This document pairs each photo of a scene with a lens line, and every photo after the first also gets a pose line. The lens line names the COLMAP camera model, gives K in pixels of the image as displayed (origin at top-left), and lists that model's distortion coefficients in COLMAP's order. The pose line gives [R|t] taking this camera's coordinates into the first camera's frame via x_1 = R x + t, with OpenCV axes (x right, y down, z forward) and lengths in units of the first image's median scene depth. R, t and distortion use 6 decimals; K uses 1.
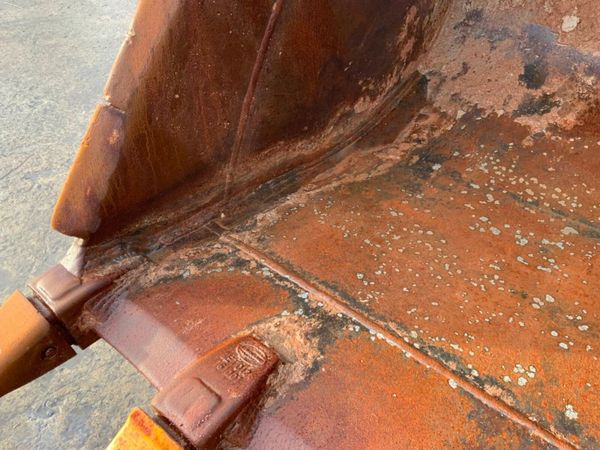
lens RADIAL K [[507.8, 0, 295.9], [0, 507.8, 226.7], [0, 0, 1]] dist [0.065399, -0.116310]
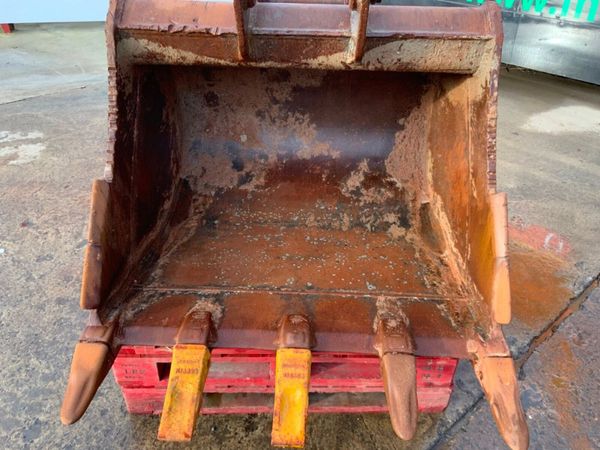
lens RADIAL K [[507.8, 0, 300.0], [0, 507.8, 225.5], [0, 0, 1]] dist [0.065399, -0.116310]
pose [[0.787893, -0.335209, 0.516585, -0.517992], [0.392920, 0.919569, -0.002576, 0.030820], [-0.474172, 0.205006, 0.856232, -0.886810]]
